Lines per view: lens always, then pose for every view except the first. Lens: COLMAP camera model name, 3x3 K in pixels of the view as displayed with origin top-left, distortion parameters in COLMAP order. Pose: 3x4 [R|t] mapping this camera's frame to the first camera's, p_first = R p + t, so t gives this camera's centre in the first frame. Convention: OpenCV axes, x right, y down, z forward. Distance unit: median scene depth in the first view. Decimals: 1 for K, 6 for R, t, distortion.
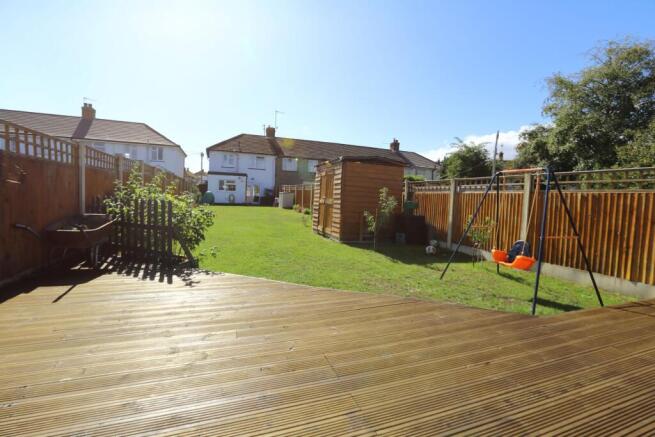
lens RADIAL K [[297.5, 0, 328.5], [0, 297.5, 213.1], [0, 0, 1]] dist [-0.055973, 0.021077]
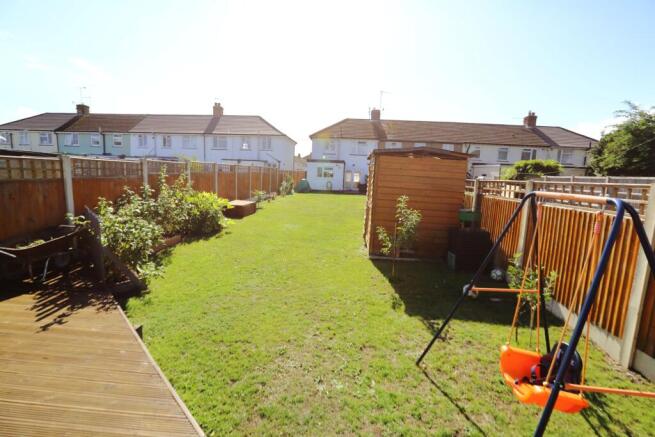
lens RADIAL K [[297.5, 0, 328.5], [0, 297.5, 213.1], [0, 0, 1]] dist [-0.055973, 0.021077]
pose [[0.912511, 0.049122, -0.406092, 0.077333], [-0.024150, 0.997501, 0.066396, -0.021391], [0.408338, -0.050780, 0.911417, 0.068376]]
